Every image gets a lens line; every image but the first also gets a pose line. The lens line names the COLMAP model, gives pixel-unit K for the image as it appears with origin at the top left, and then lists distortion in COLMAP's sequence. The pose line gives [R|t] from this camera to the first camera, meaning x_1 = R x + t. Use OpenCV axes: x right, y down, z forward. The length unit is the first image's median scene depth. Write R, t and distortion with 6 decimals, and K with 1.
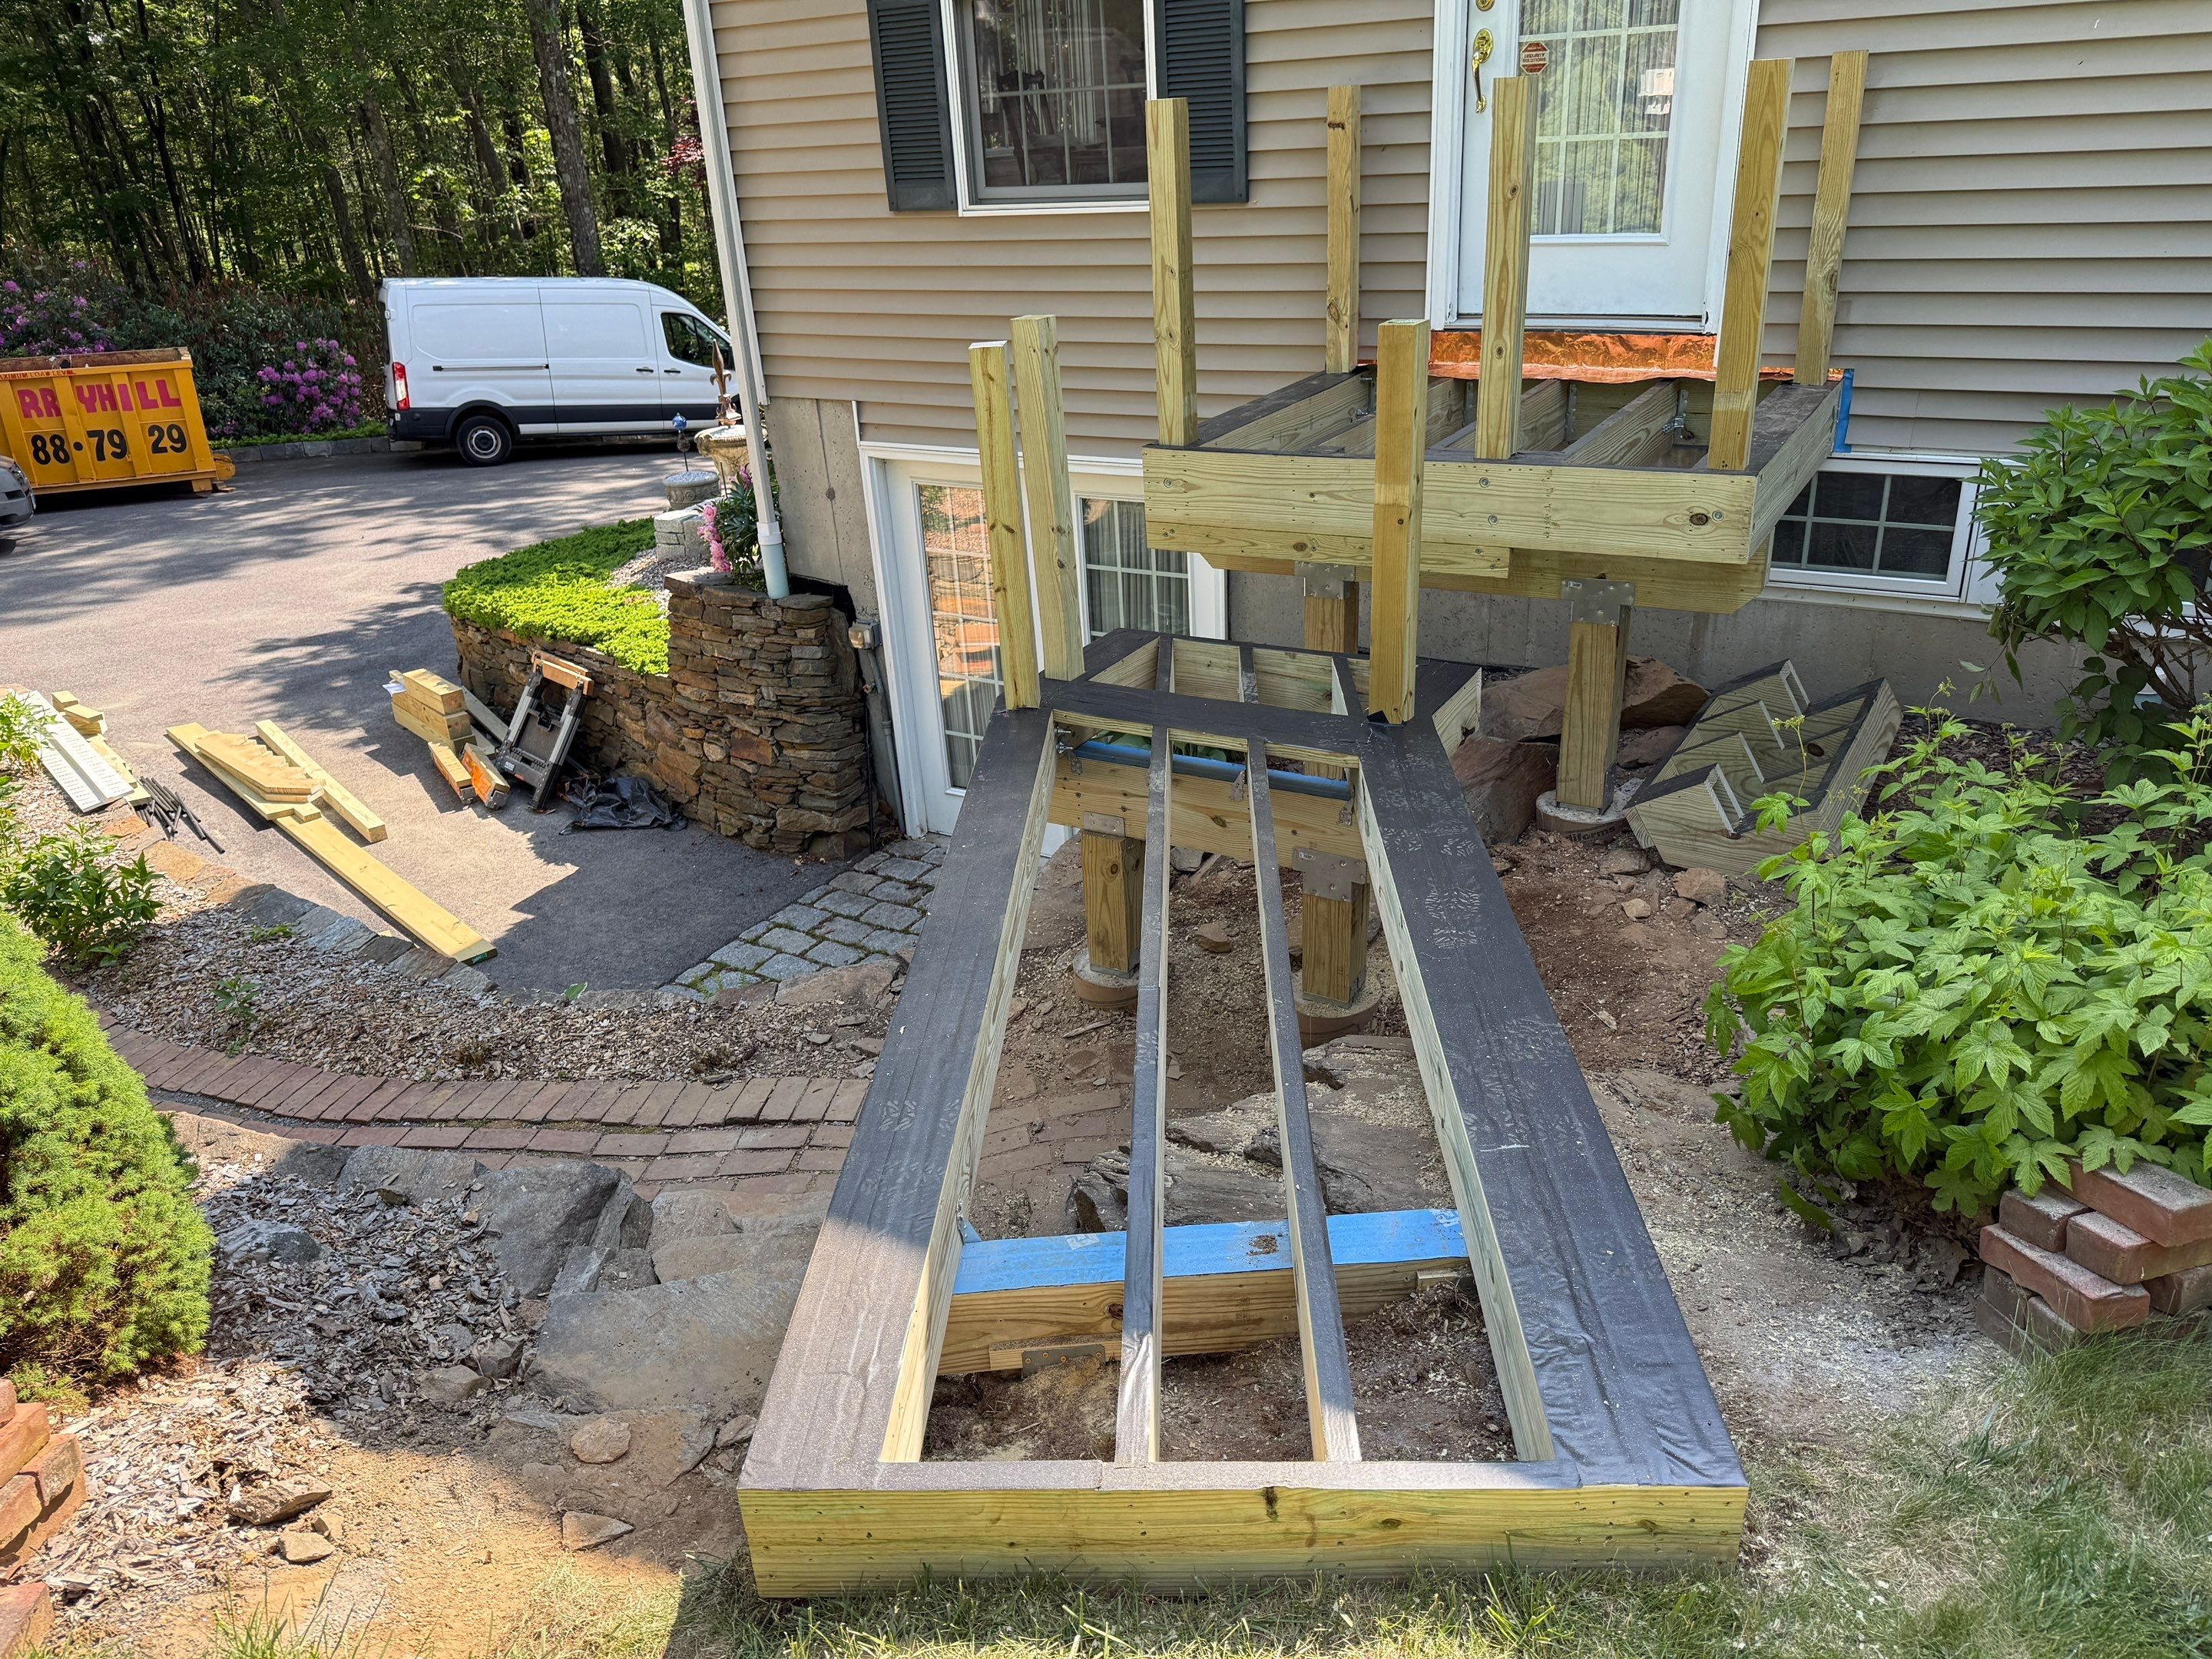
lens RADIAL K [[1489.7, 0, 1145.9], [0, 1489.7, 833.9], [0, 0, 1]] dist [0.171688, -0.344128]
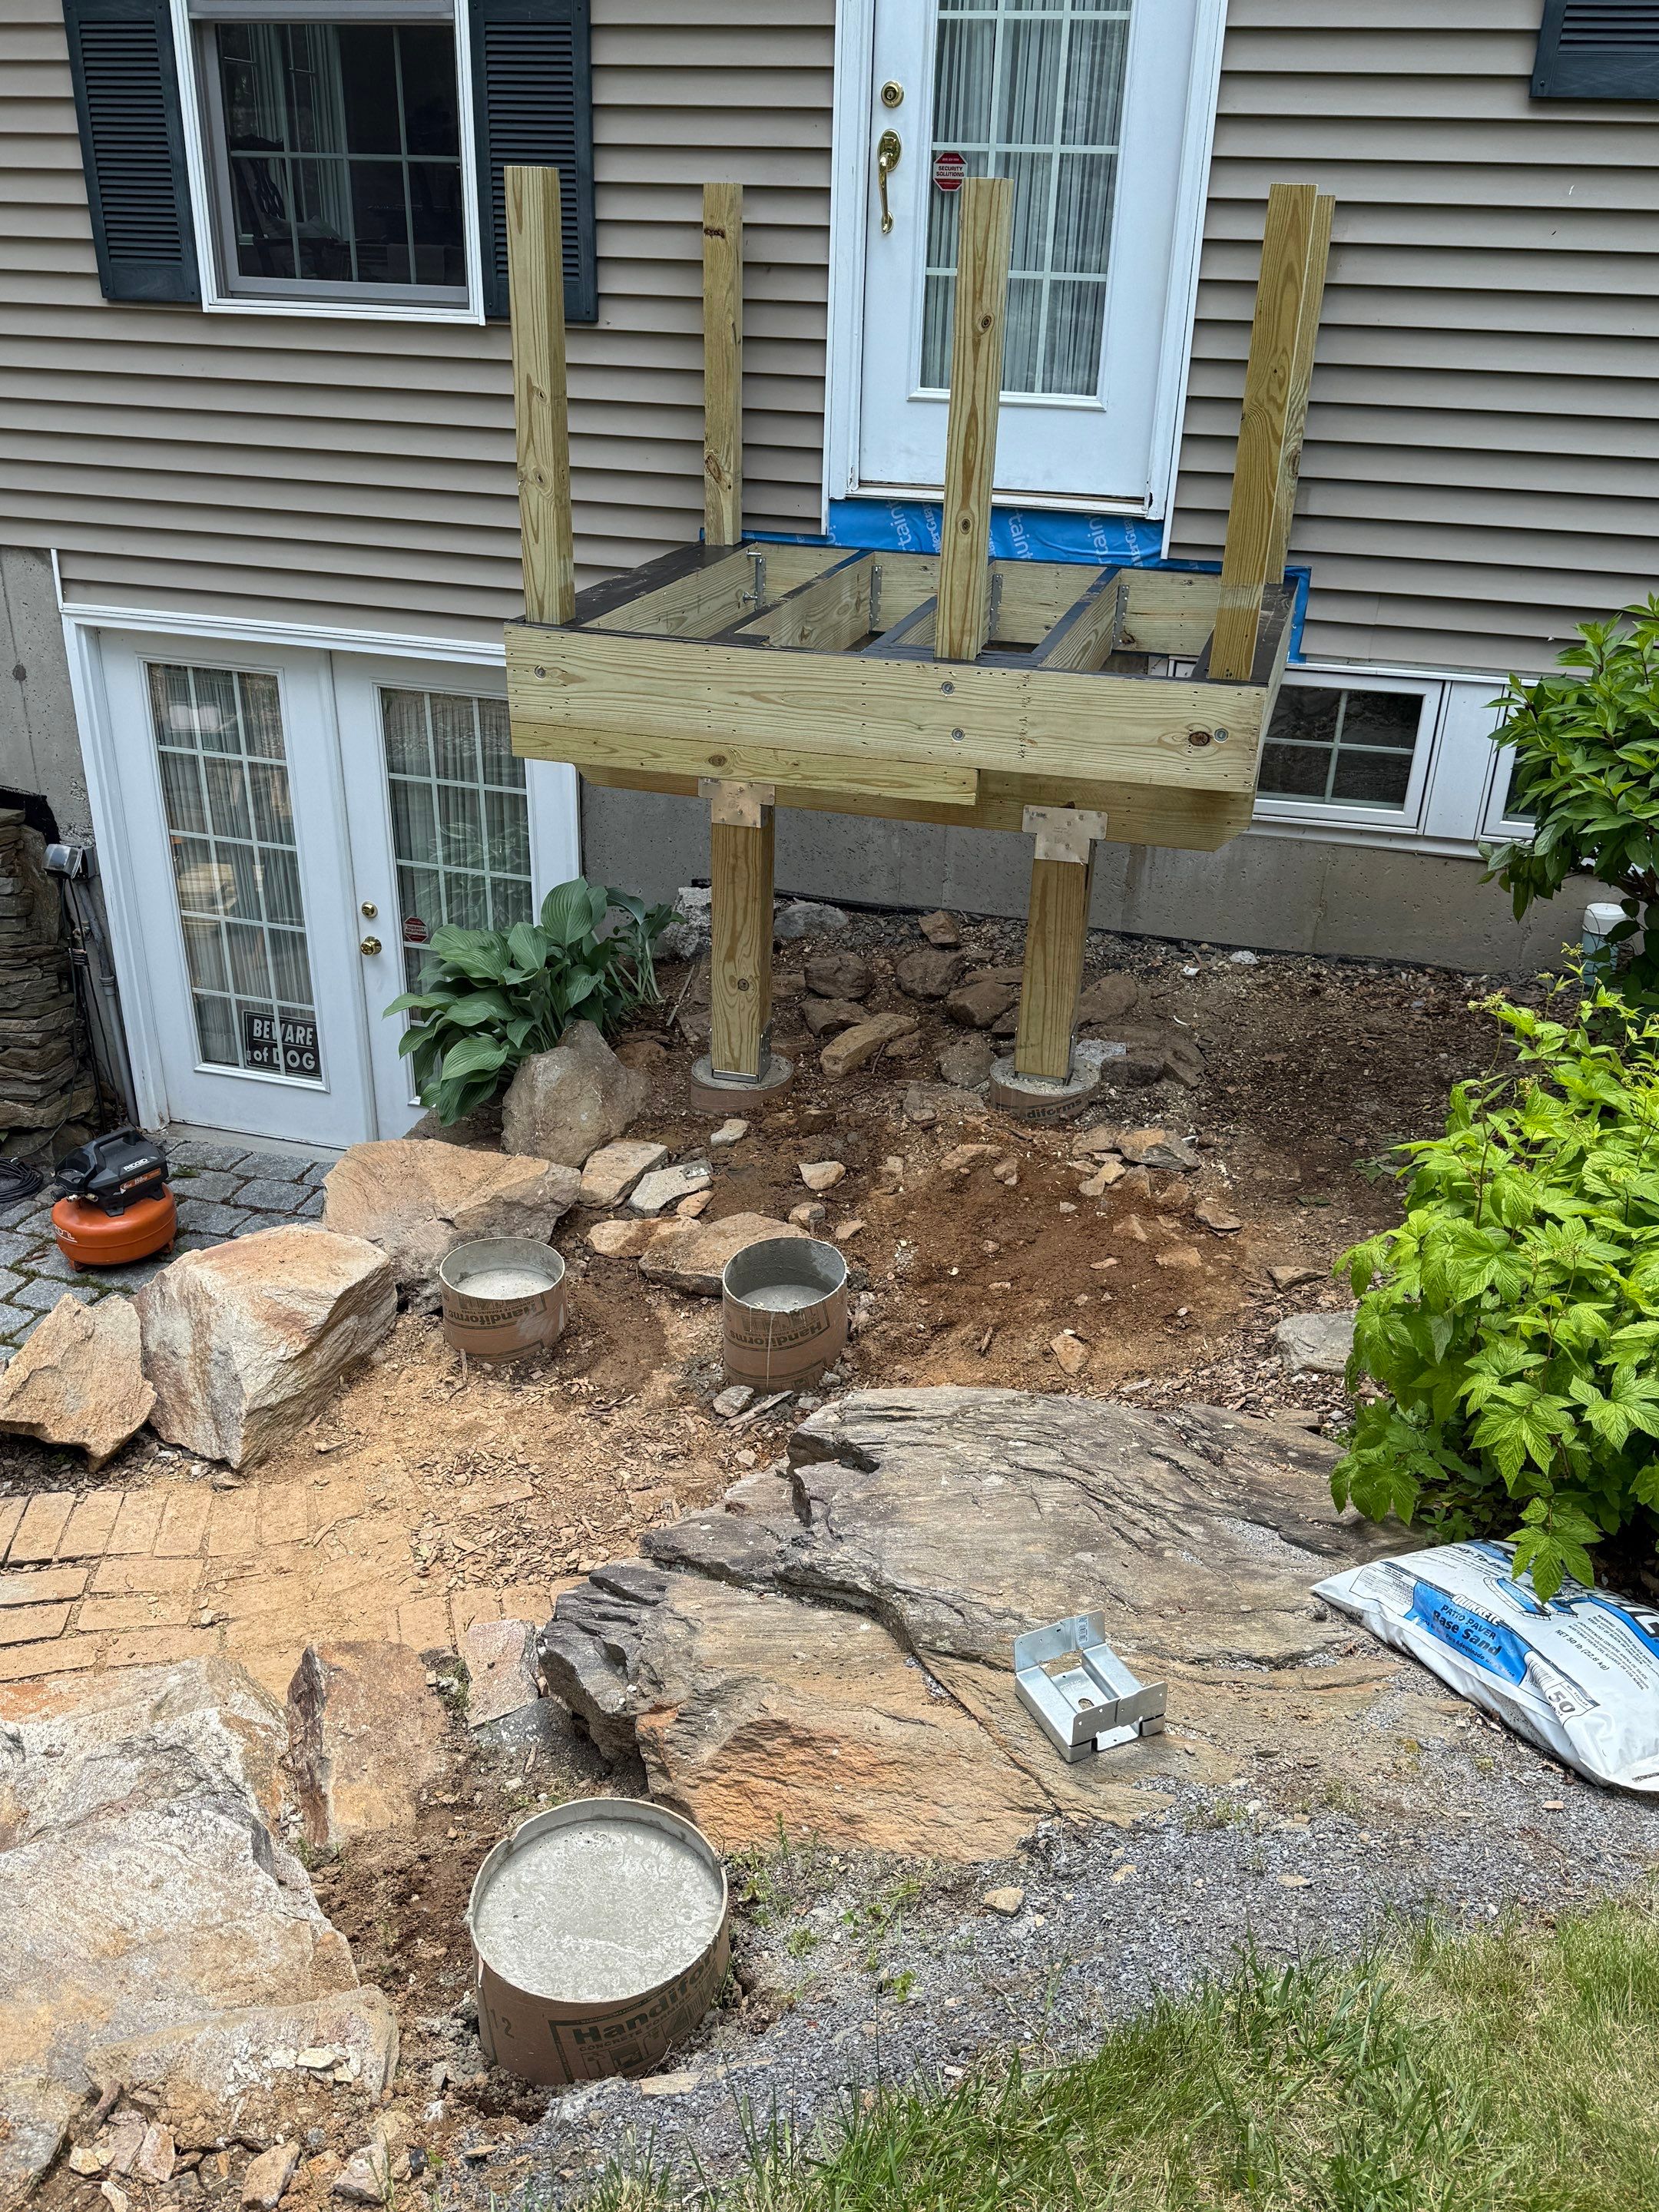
lens RADIAL K [[1727.1, 0, 829.5], [0, 1727.1, 1106.0], [0, 0, 1]] dist [0.126791, -0.202856]
pose [[0.967883, -0.033309, 0.249185, -0.053358], [0.030554, 0.999422, 0.014917, -0.015332], [-0.249537, -0.006824, 0.968341, 0.071560]]
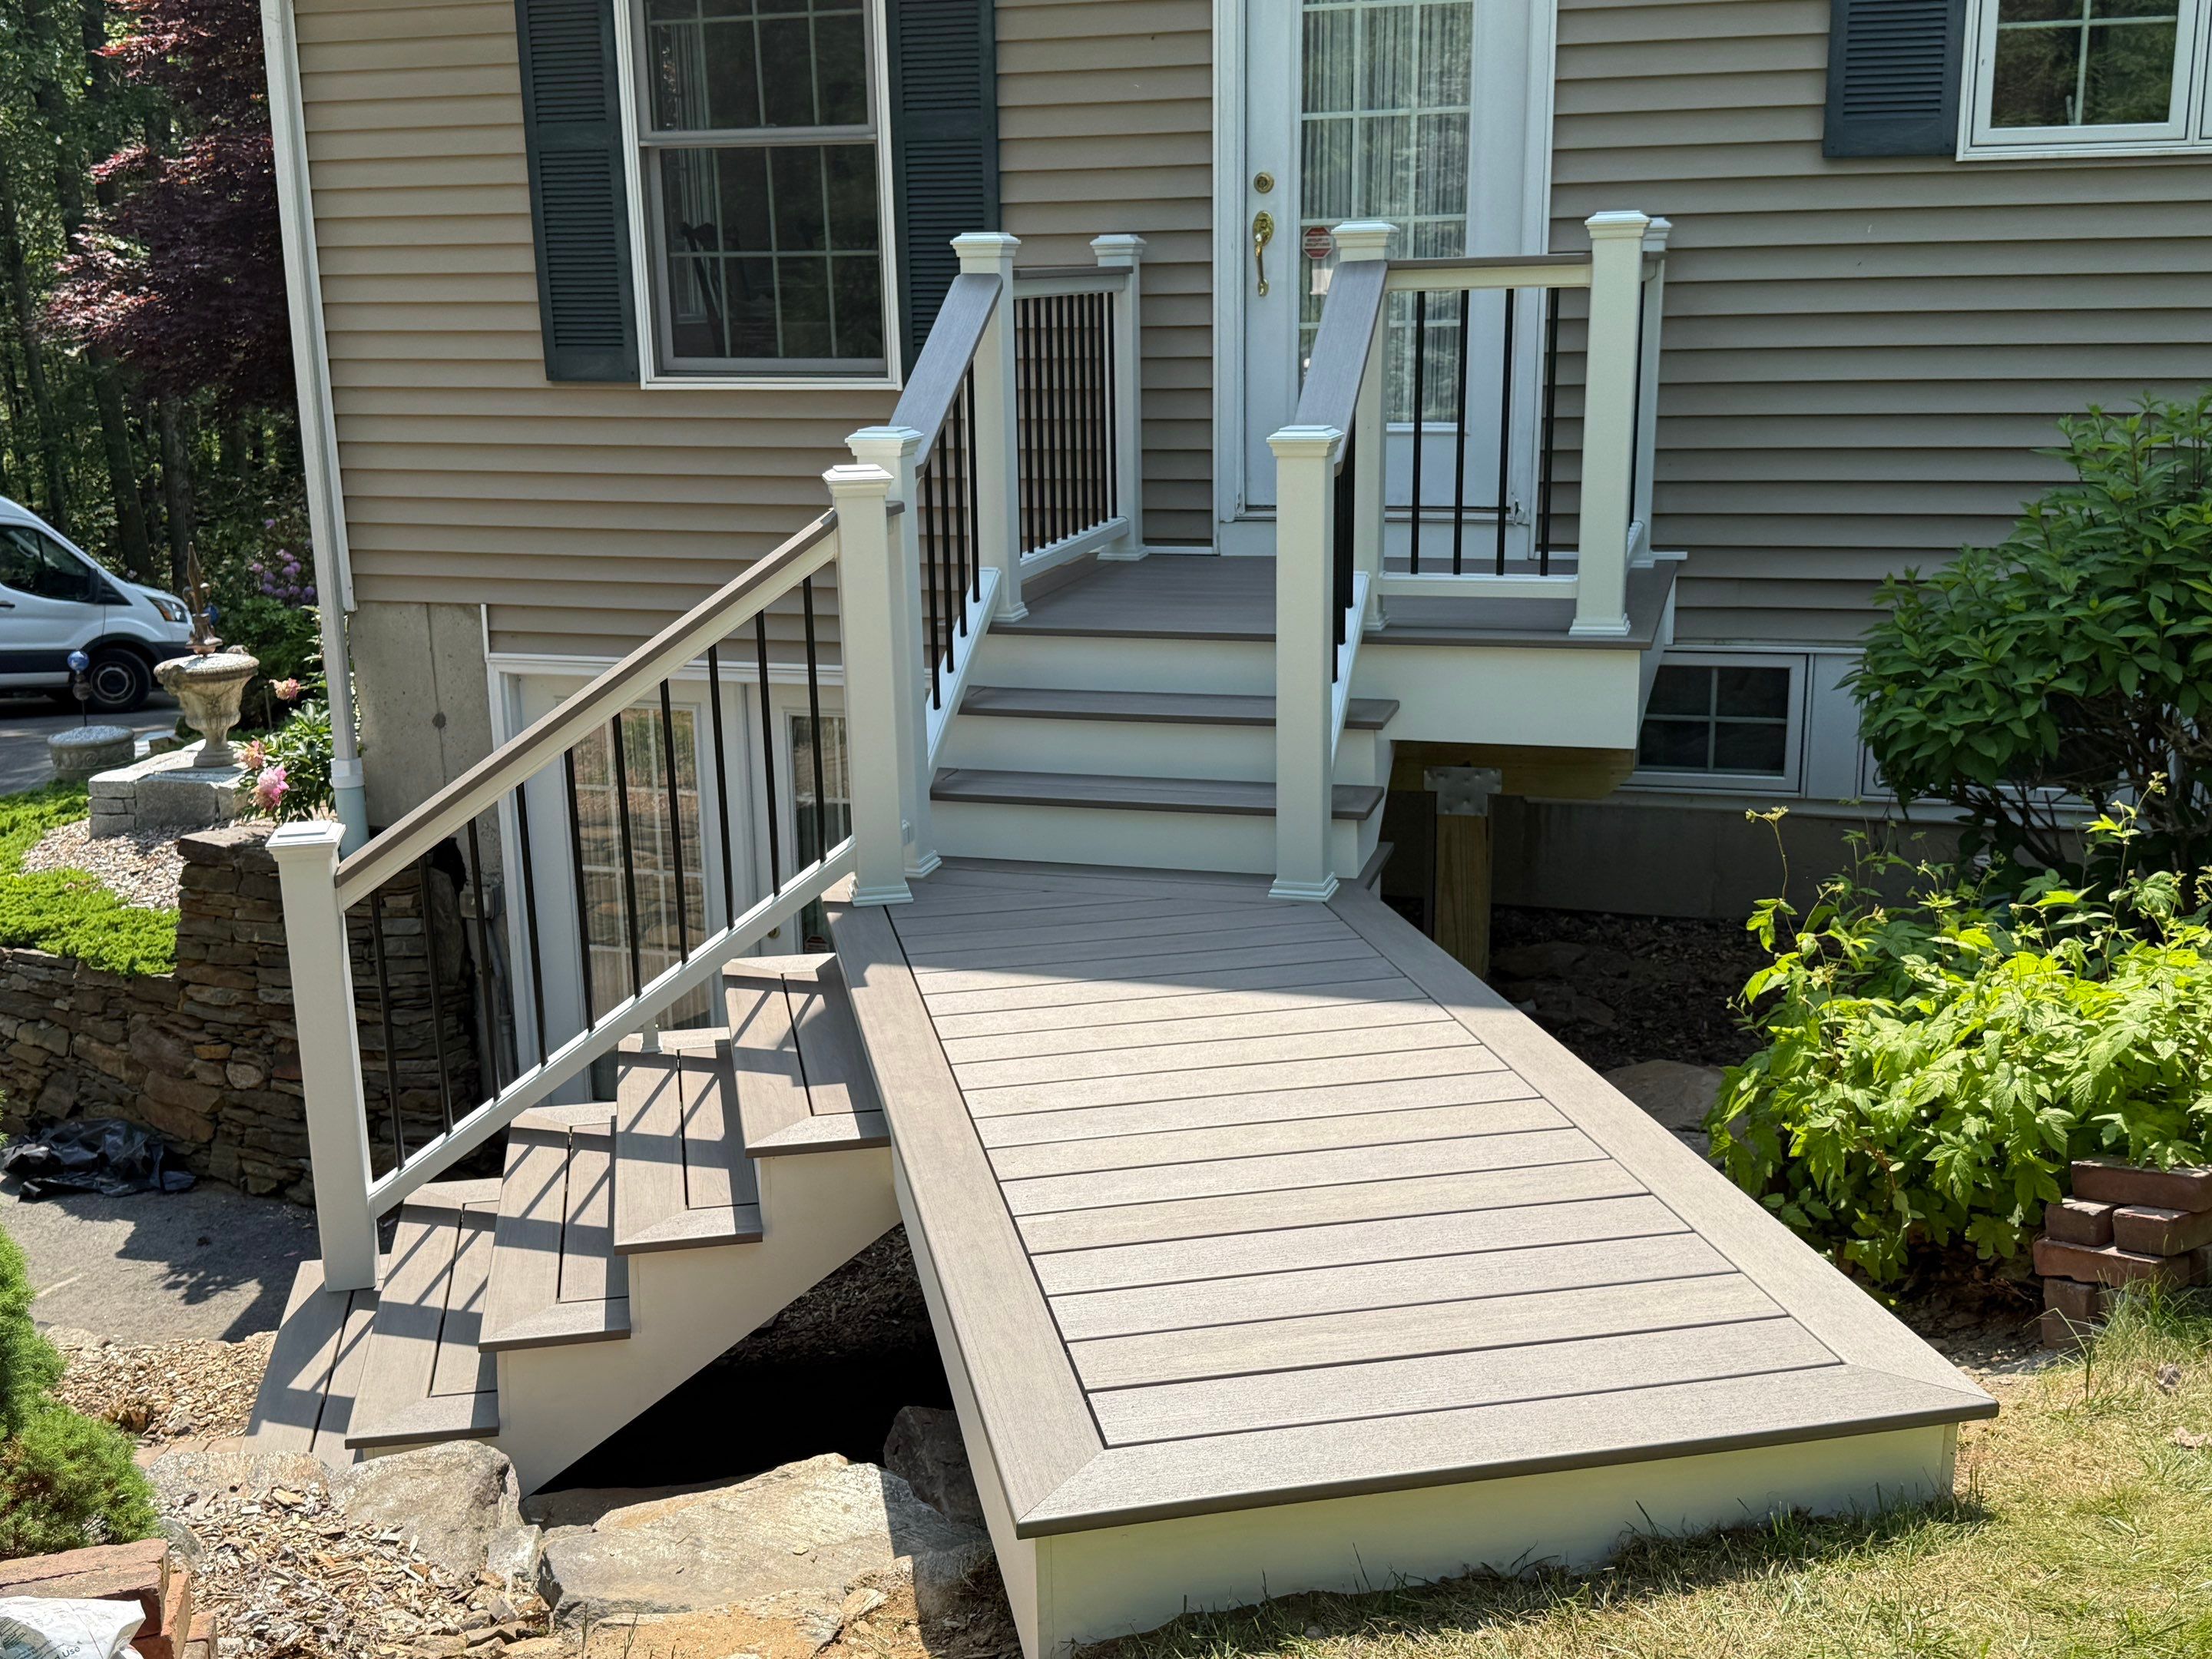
lens RADIAL K [[2182.7, 0, 1106.0], [0, 2182.7, 829.5], [0, 0, 1]] dist [0.231091, -0.531657]
pose [[0.969078, -0.023685, 0.245614, -0.181194], [0.073913, 0.977541, -0.197360, 0.088150], [-0.235423, 0.209411, 0.949064, -0.162255]]
